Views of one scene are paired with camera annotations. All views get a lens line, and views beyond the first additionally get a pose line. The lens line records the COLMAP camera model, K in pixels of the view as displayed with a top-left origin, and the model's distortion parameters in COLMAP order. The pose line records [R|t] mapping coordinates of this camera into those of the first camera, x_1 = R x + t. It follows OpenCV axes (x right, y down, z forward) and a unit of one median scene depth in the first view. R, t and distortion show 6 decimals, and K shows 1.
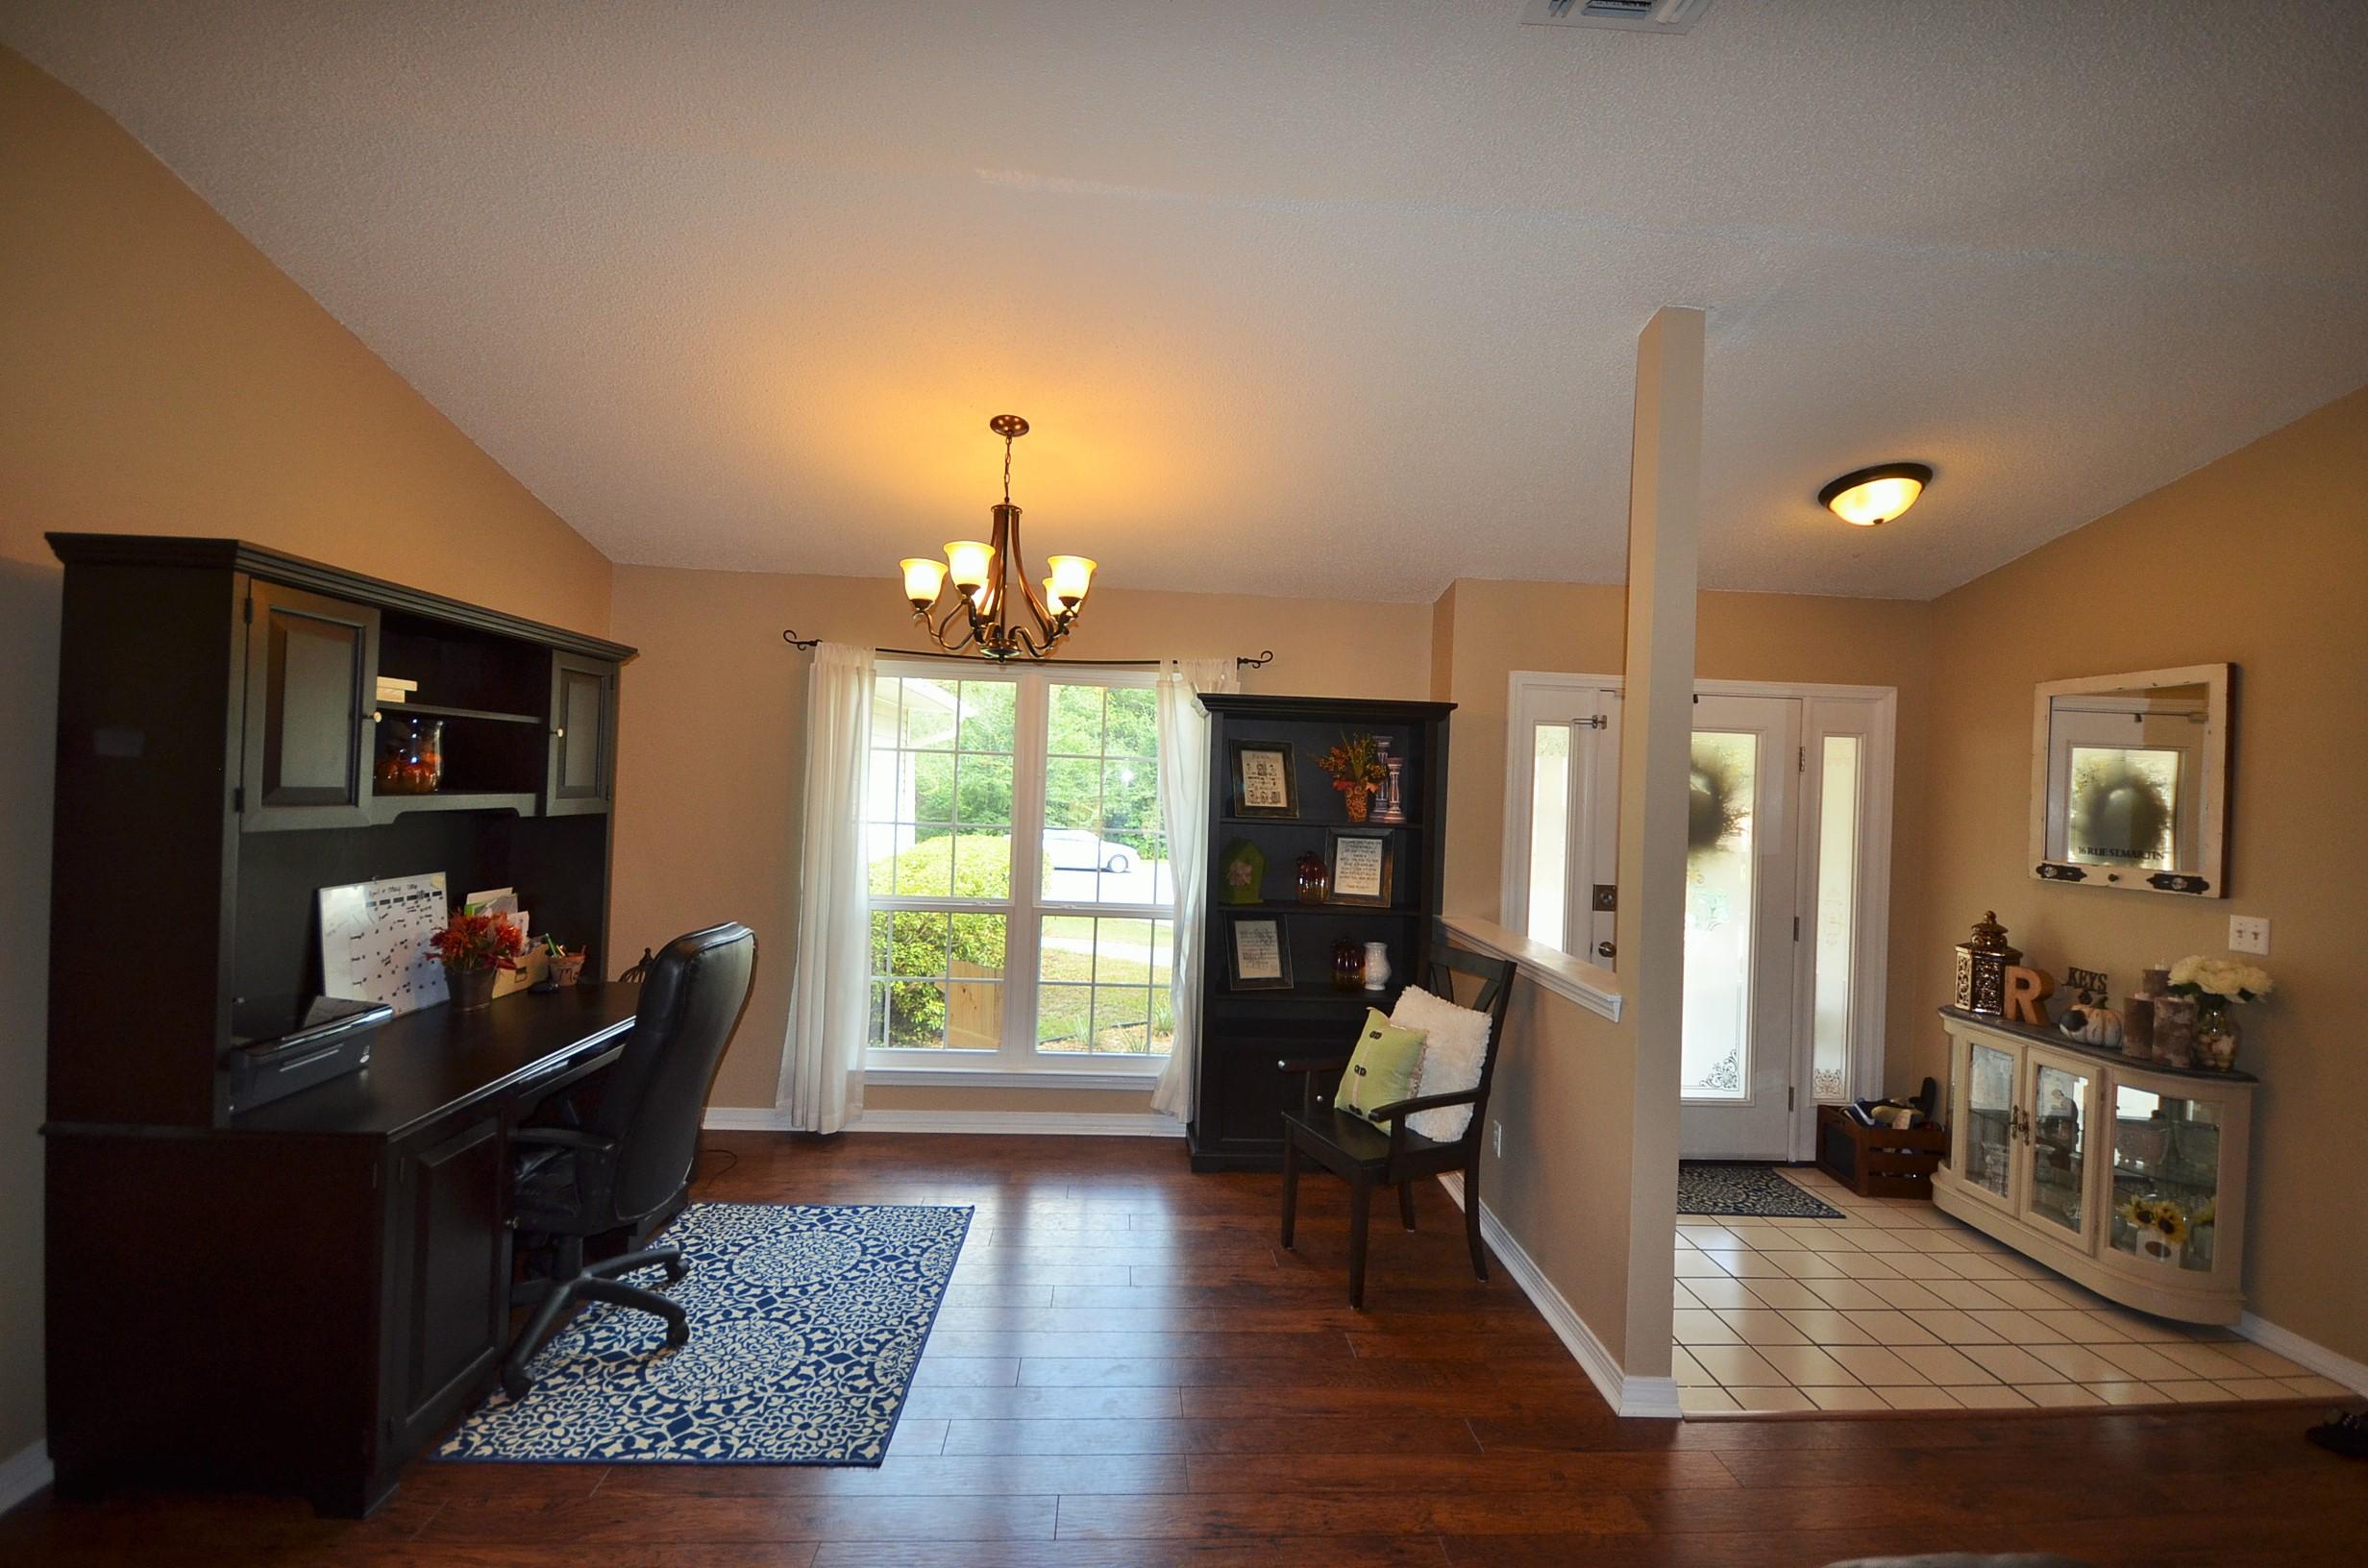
lens RADIAL K [[1023.4, 0, 1178.2], [0, 1023.4, 780.2], [0, 0, 1]] dist [0.000655, -0.006335]
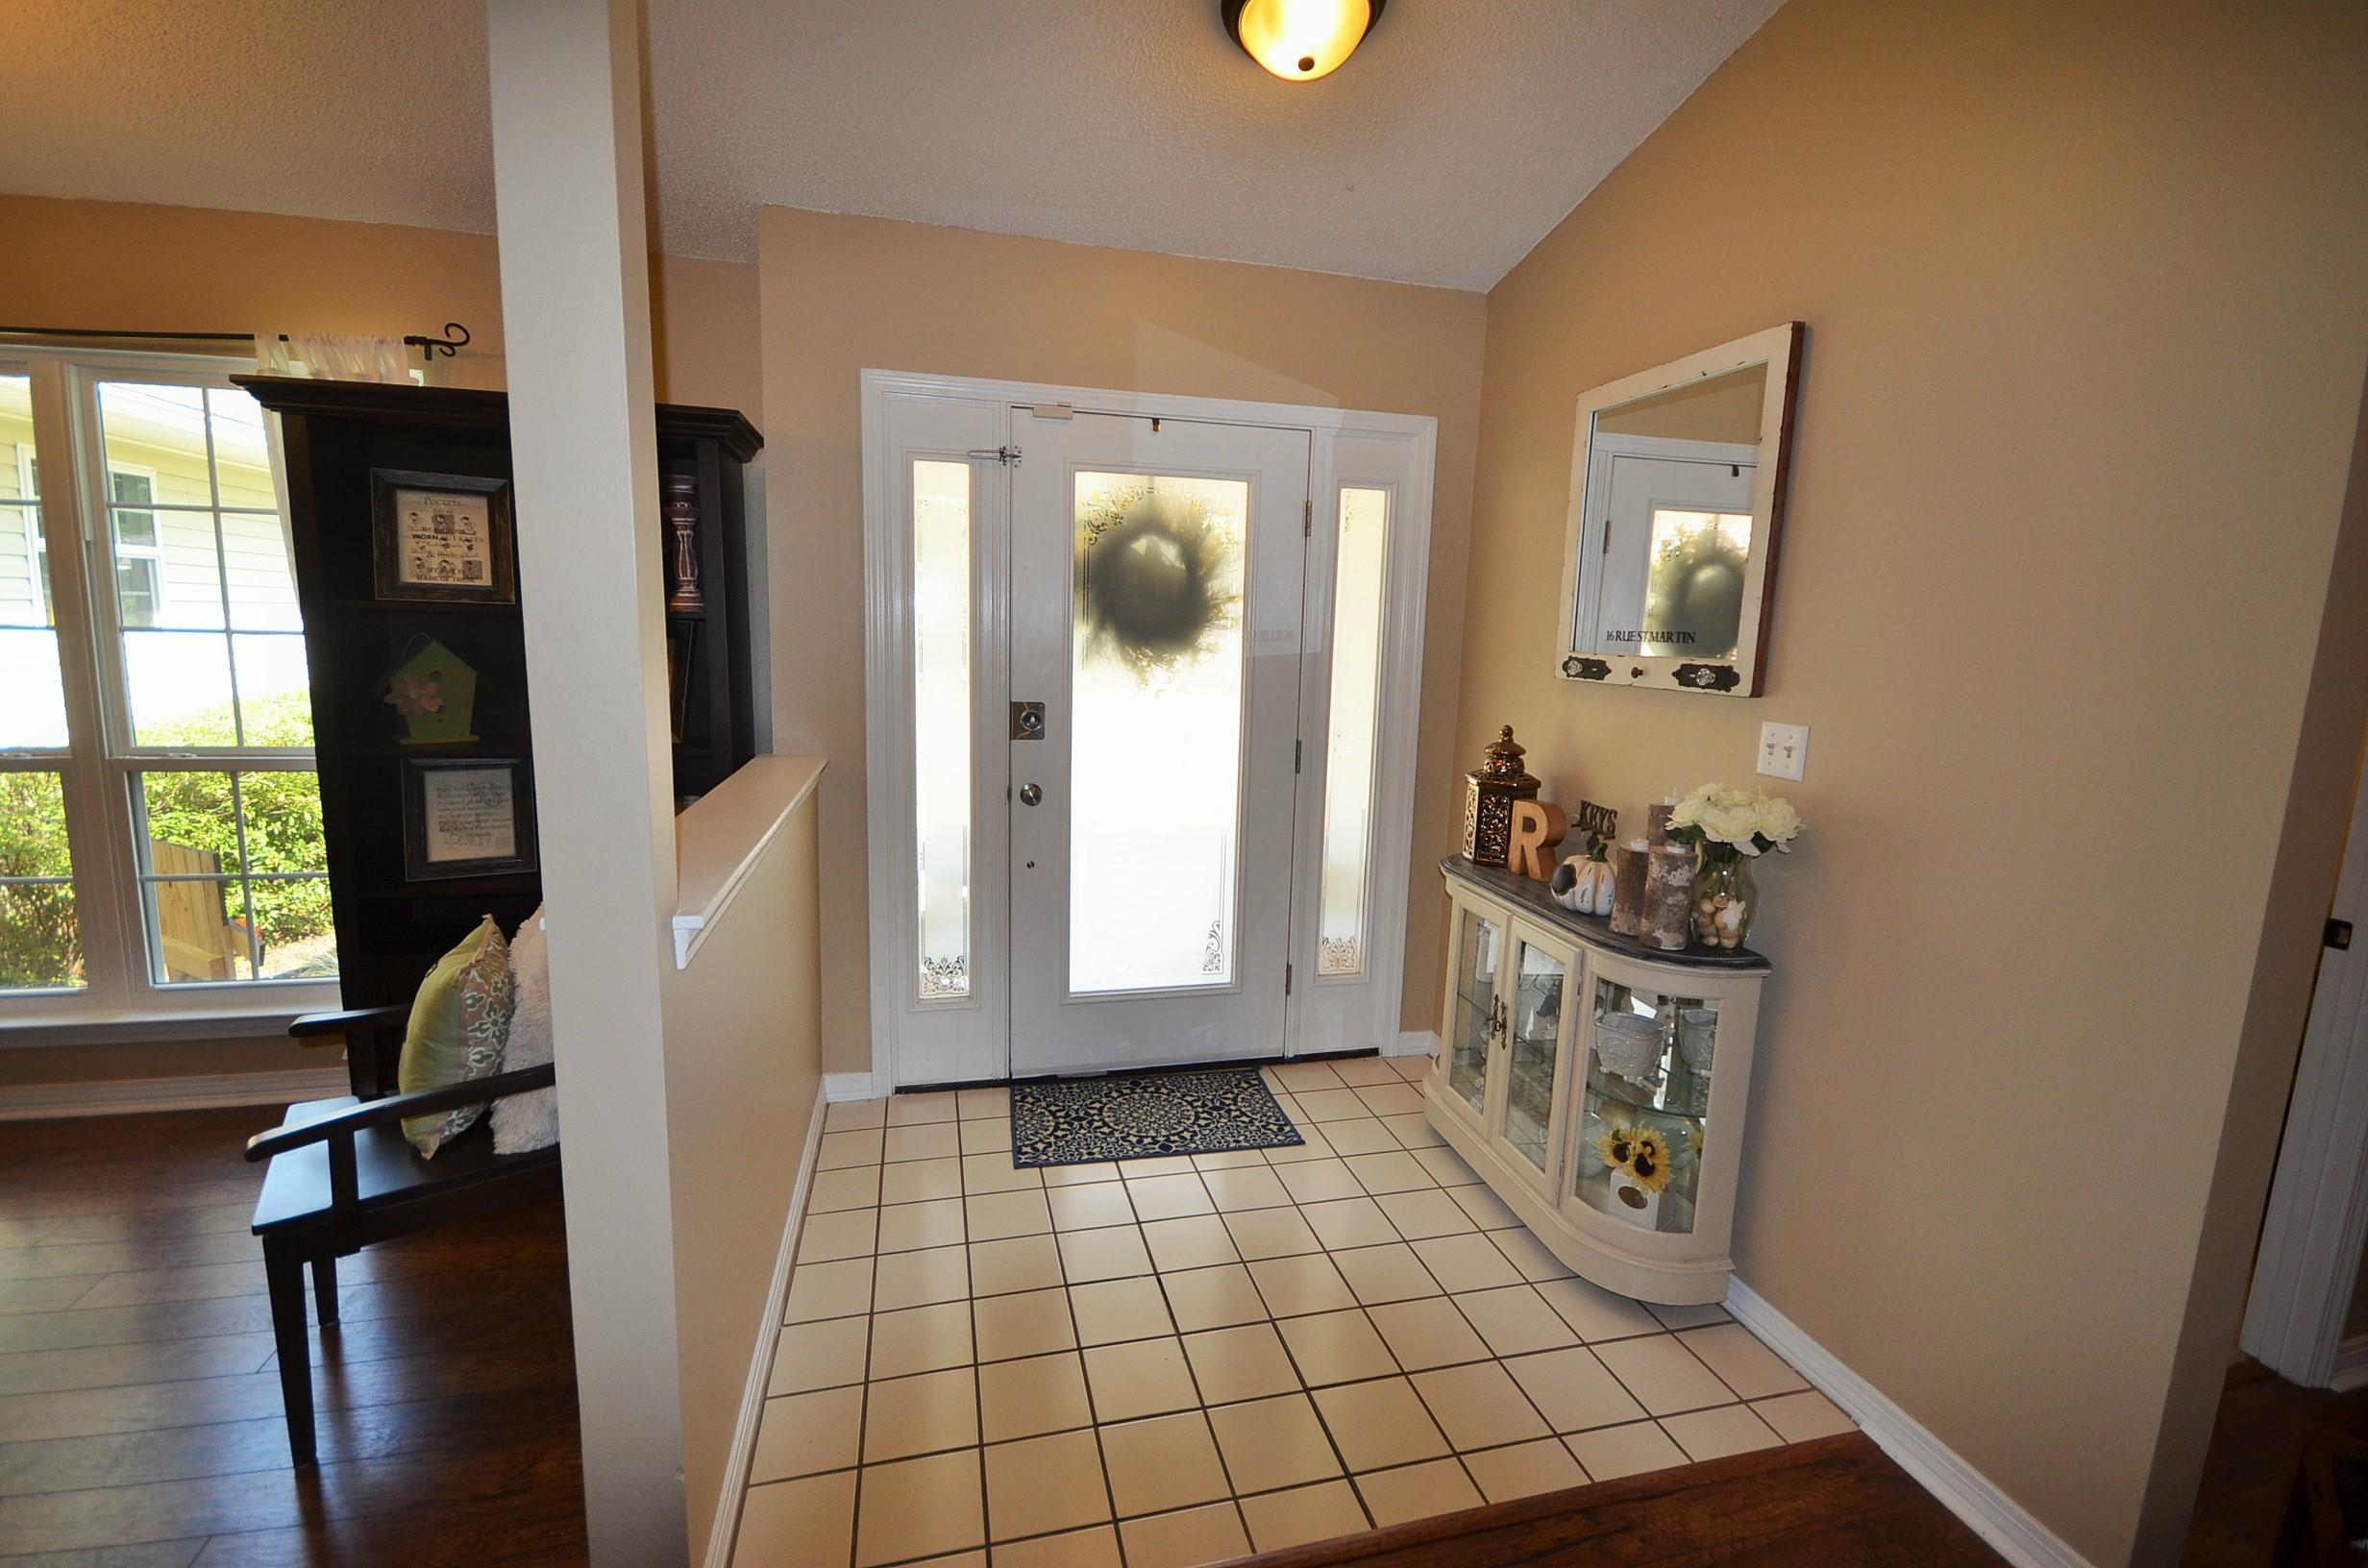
lens RADIAL K [[1023.4, 0, 1188.6], [0, 1023.4, 781.2], [0, 0, 1]] dist [0.000655, -0.006335]
pose [[0.981675, -0.034818, 0.187356, 0.462799], [0.004420, 0.987062, 0.160276, 0.053340], [-0.190512, -0.156511, 0.969128, 0.357181]]
